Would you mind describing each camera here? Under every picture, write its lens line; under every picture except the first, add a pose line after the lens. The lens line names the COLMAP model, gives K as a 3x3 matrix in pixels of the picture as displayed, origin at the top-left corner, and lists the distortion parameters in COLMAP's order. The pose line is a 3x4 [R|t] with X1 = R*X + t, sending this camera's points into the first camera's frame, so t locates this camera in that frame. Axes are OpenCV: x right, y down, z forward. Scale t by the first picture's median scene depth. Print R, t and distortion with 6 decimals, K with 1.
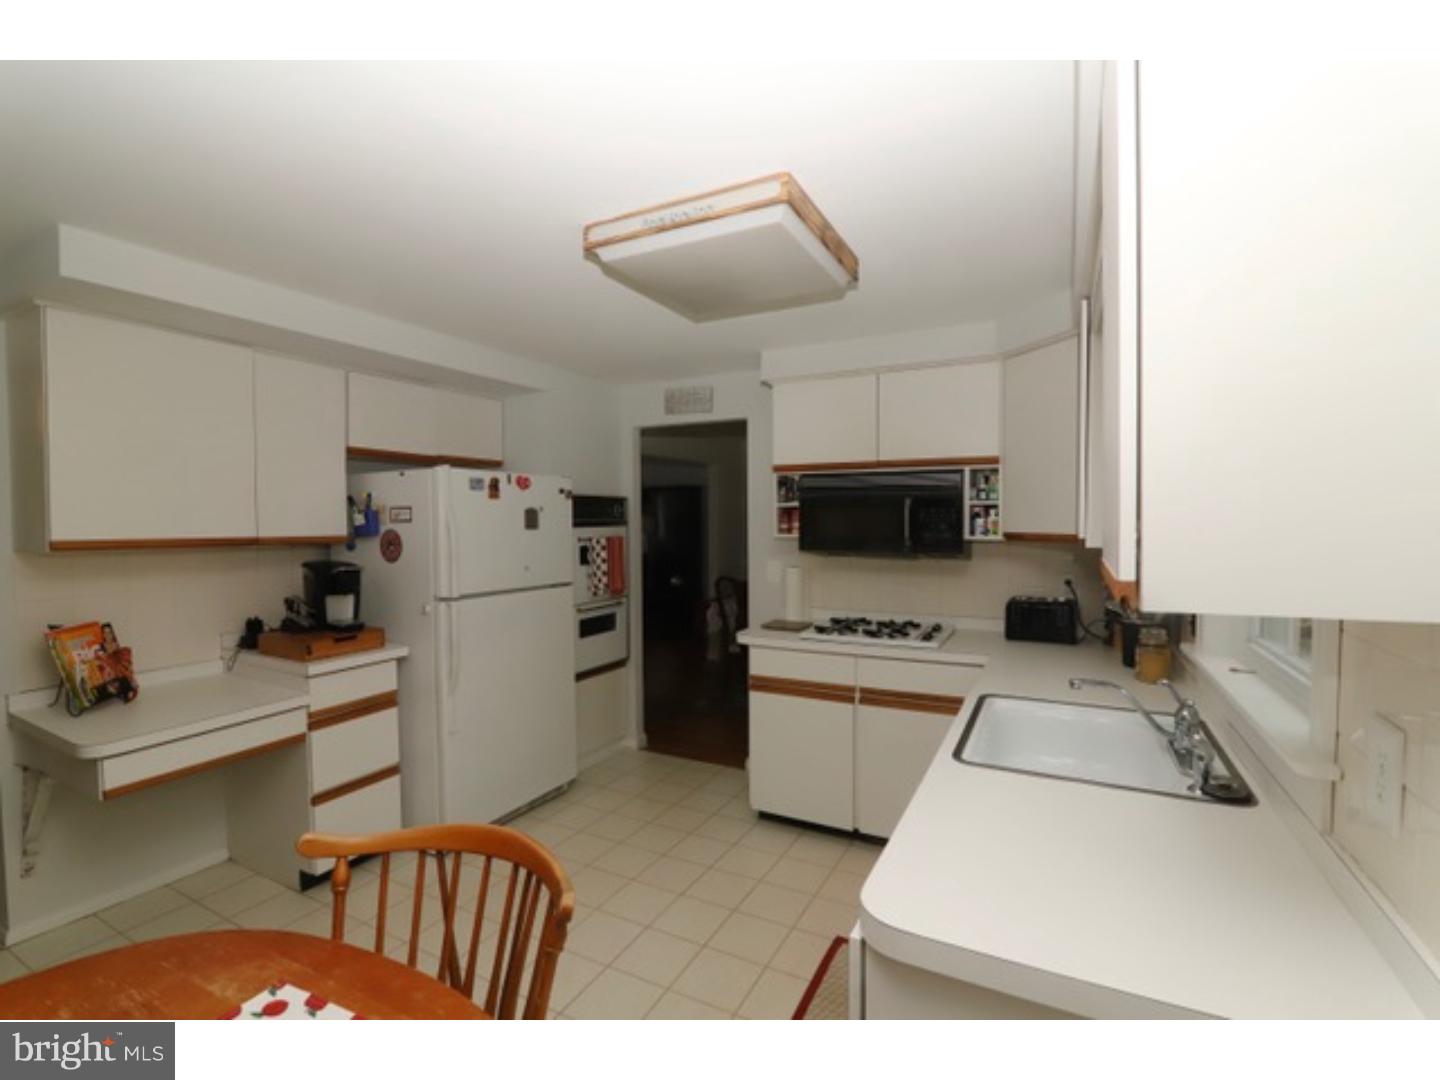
lens RADIAL K [[651.4, 0, 729.1], [0, 651.4, 532.1], [0, 0, 1]] dist [-0.026654, -0.000026]
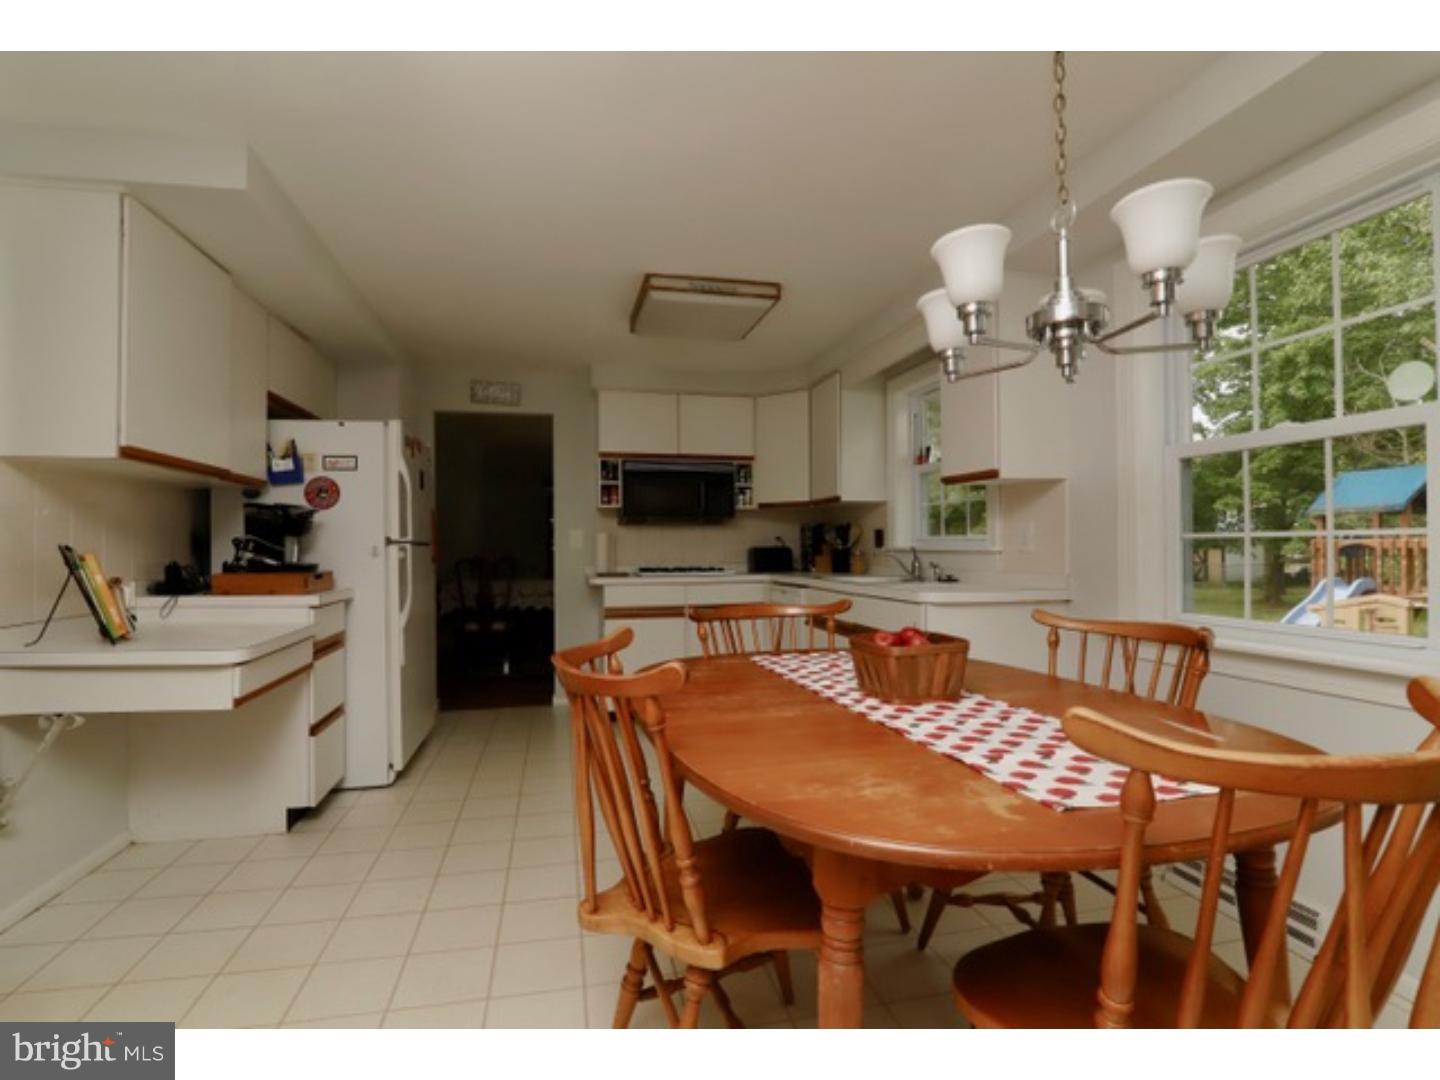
lens RADIAL K [[651.4, 0, 729.1], [0, 651.4, 532.1], [0, 0, 1]] dist [-0.026654, -0.000026]
pose [[0.759126, 0.008201, 0.650892, -0.665066], [0.020139, 0.999146, -0.036077, 0.125848], [-0.650632, 0.040496, 0.758312, -0.172671]]
